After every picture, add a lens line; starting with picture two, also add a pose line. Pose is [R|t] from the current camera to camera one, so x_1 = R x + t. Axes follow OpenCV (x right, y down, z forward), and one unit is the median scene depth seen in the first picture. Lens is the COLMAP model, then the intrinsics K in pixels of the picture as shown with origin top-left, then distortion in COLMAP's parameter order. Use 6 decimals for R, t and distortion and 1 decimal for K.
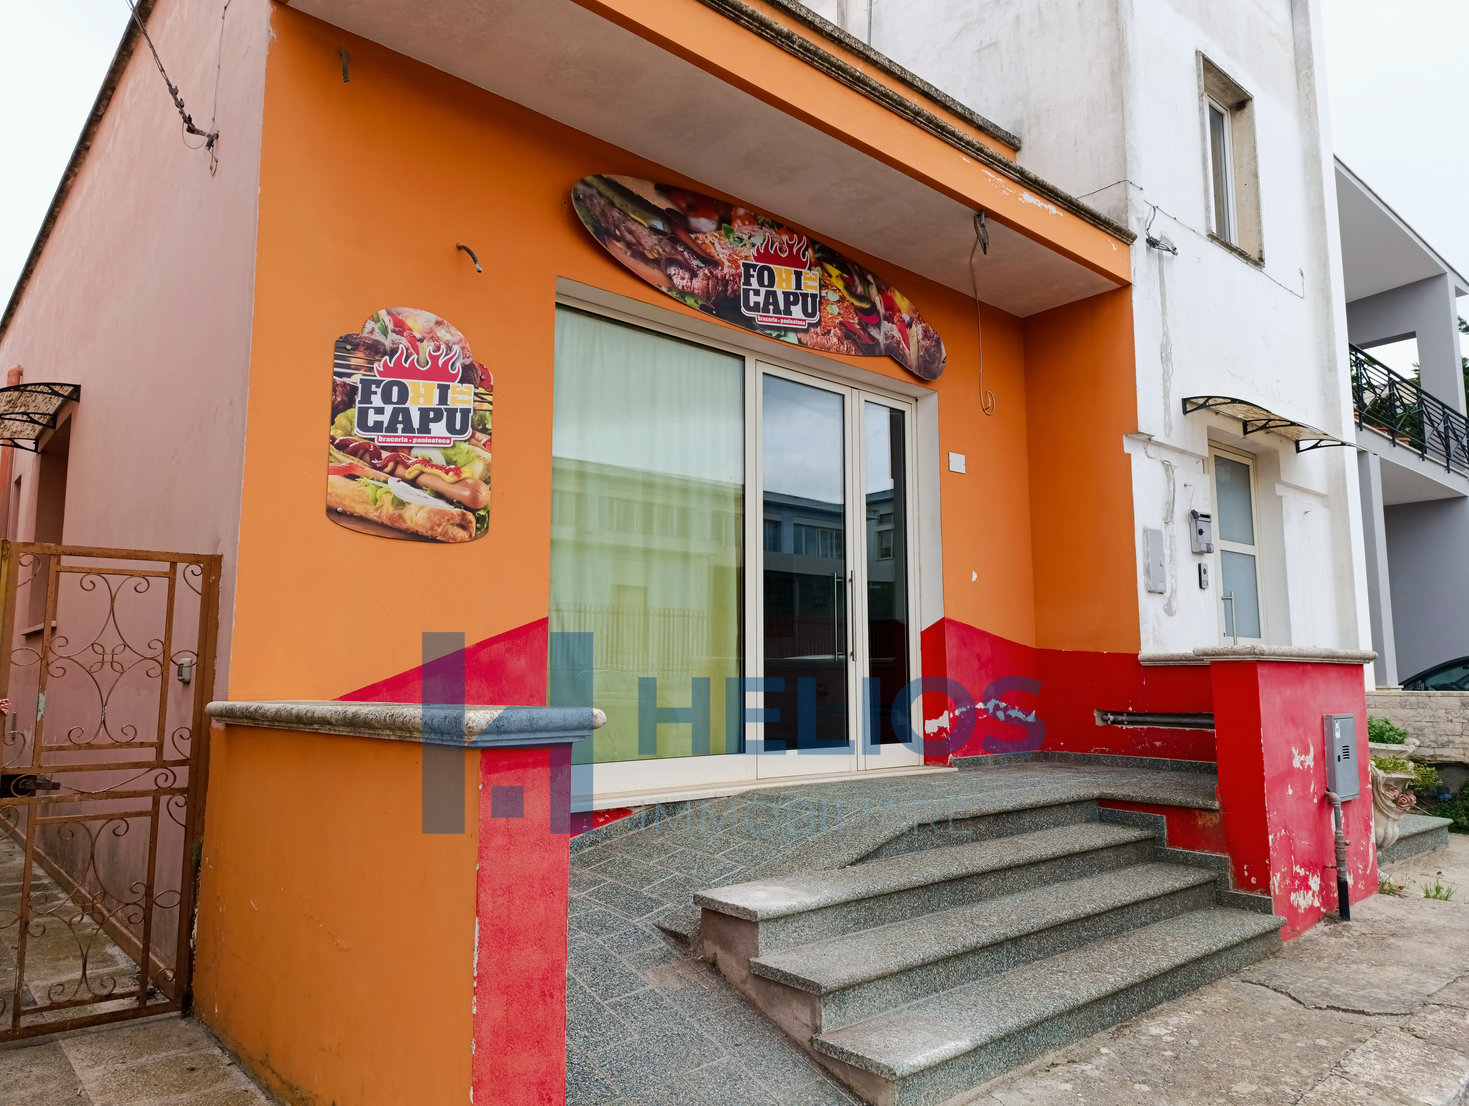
lens RADIAL K [[999.2, 0, 738.0], [0, 999.2, 552.9], [0, 0, 1]] dist [0.058867, -0.065395]
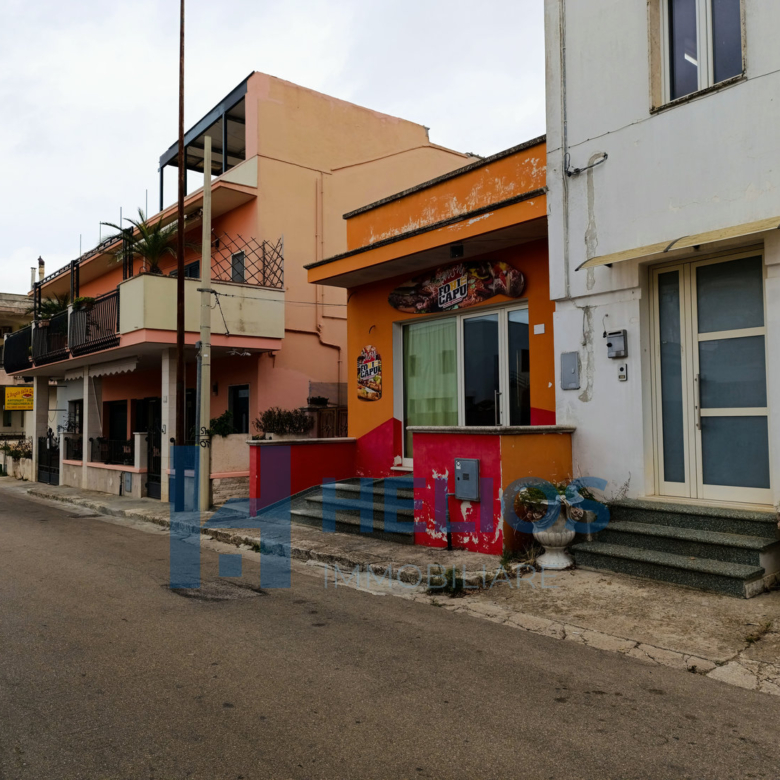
lens RADIAL K [[698.8, 0, 389.7], [0, 698.8, 382.8], [0, 0, 1]] dist [0.138311, -0.345010]
pose [[-0.039257, -0.050023, -0.997976, 1.962100], [0.135263, 0.989287, -0.054909, 0.063344], [0.990032, -0.137144, -0.032071, 0.886995]]
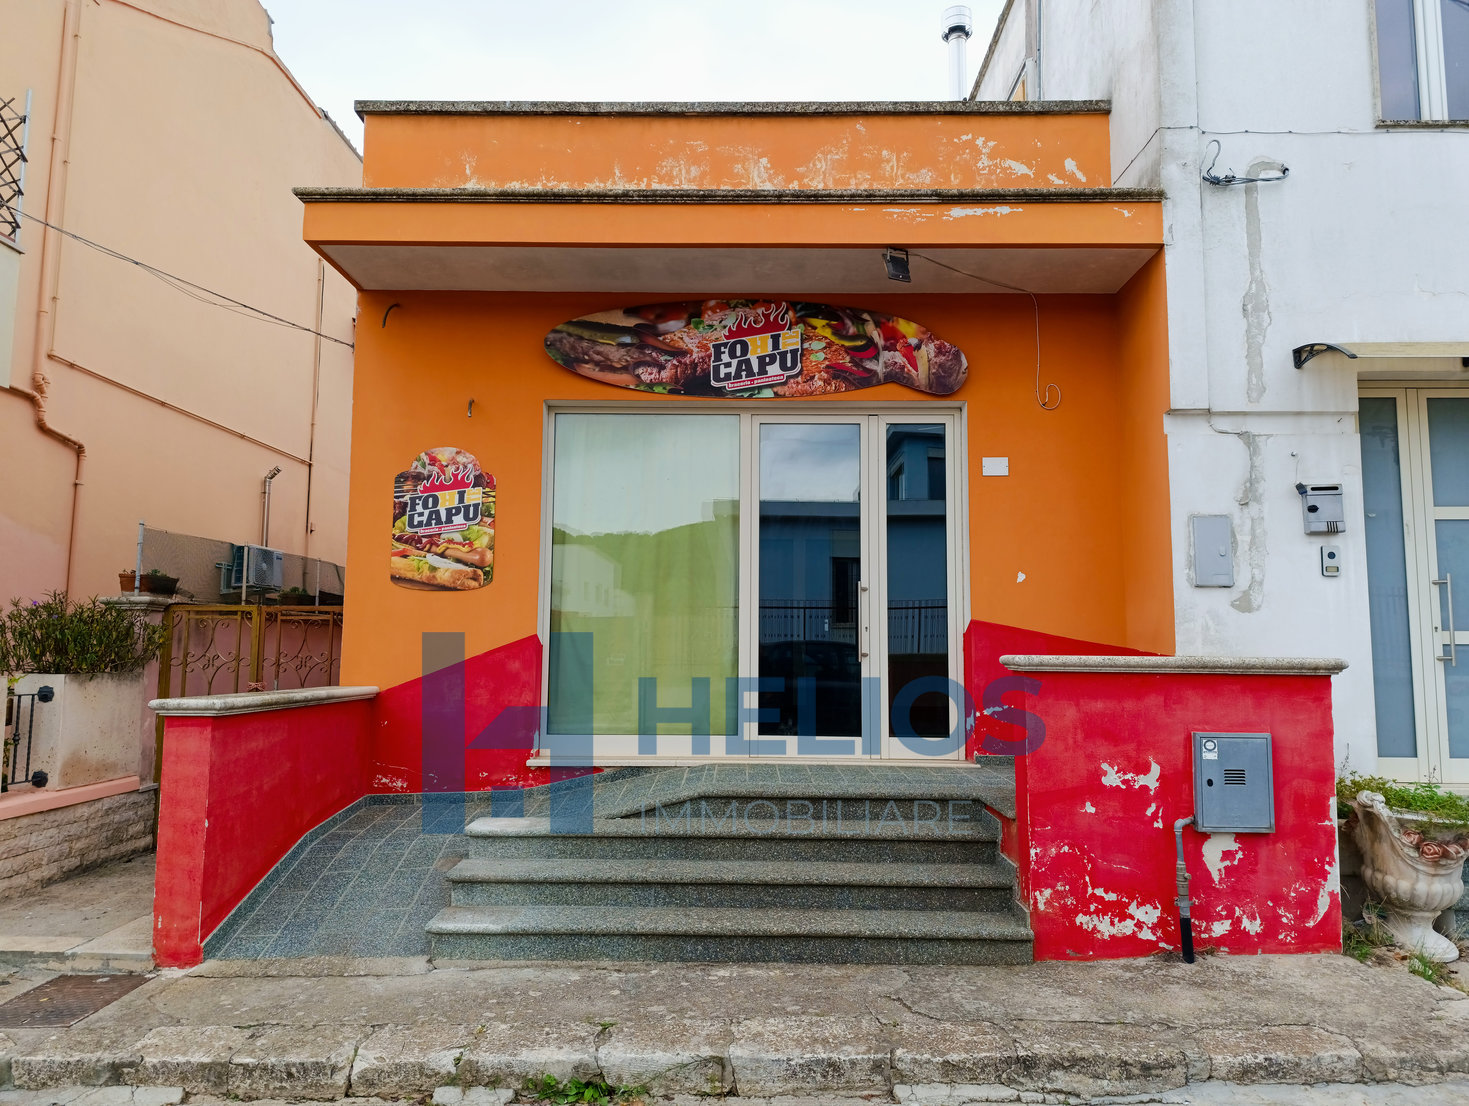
lens RADIAL K [[999.2, 0, 738.0], [0, 999.2, 552.9], [0, 0, 1]] dist [0.058867, -0.065395]
pose [[0.740216, -0.060077, -0.669679, 0.846278], [0.076493, 0.997058, -0.004896, -0.021411], [0.668003, -0.047602, 0.742634, 0.080809]]
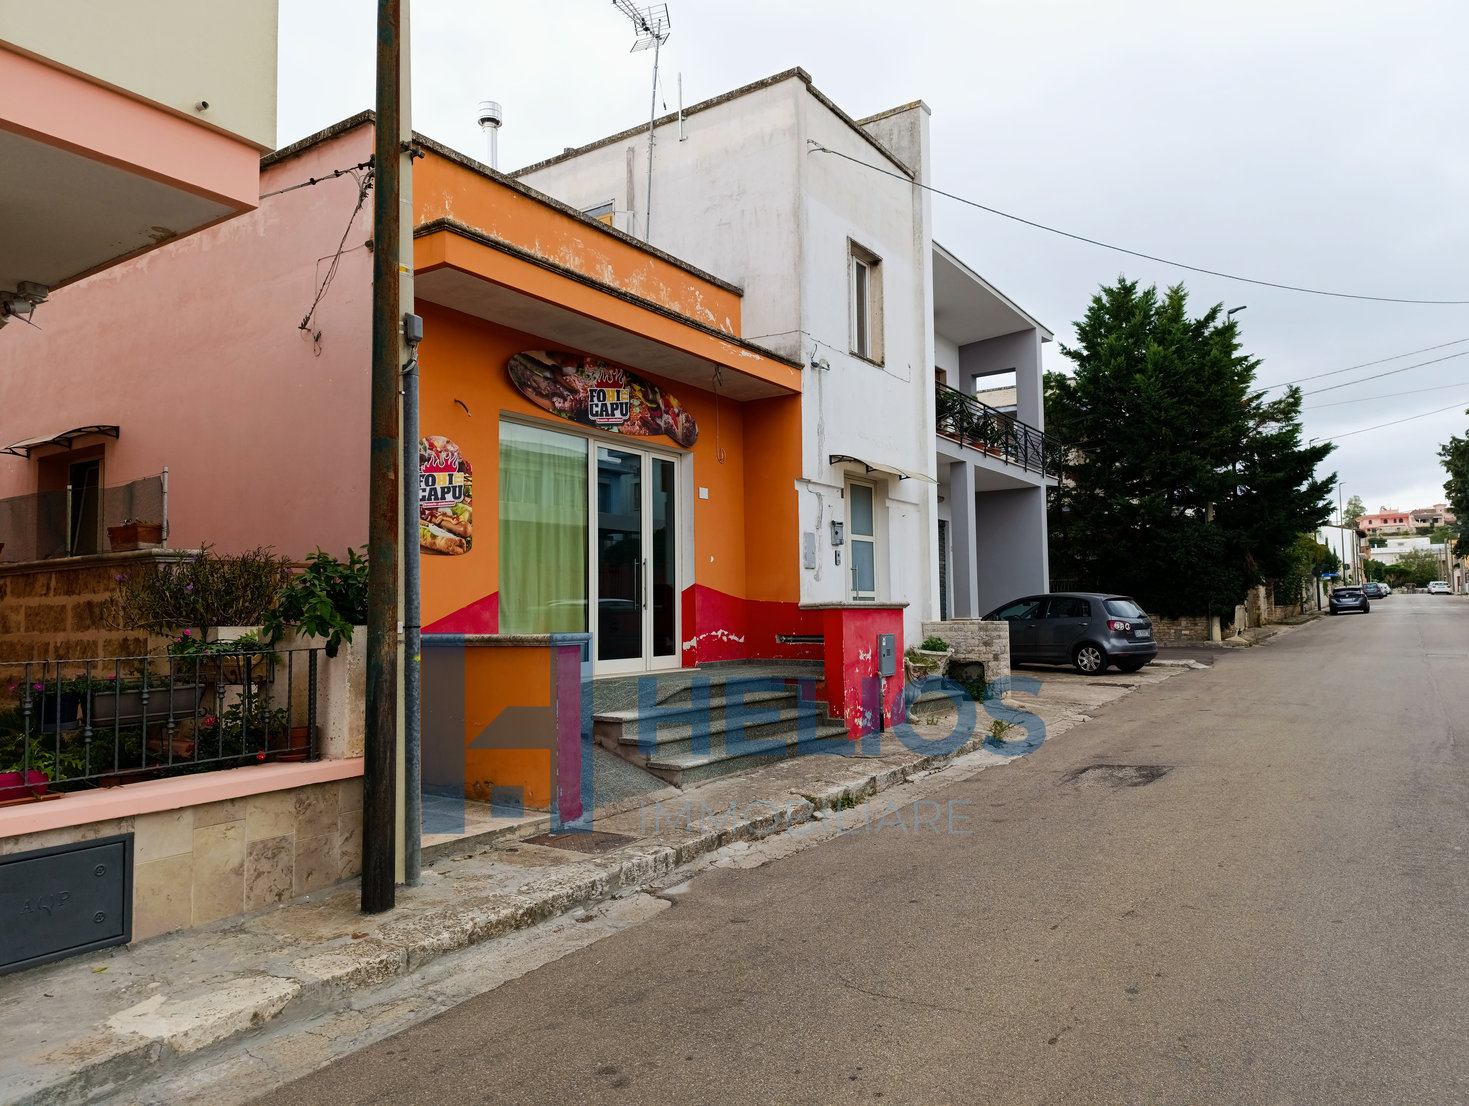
lens RADIAL K [[993.7, 0, 736.9], [0, 993.7, 548.4], [0, 0, 1]] dist [0.121176, -0.227476]
pose [[0.966092, 0.005954, 0.258131, -0.199126], [-0.021058, 0.998221, 0.055788, -0.110669], [-0.257340, -0.059332, 0.964498, -0.799967]]
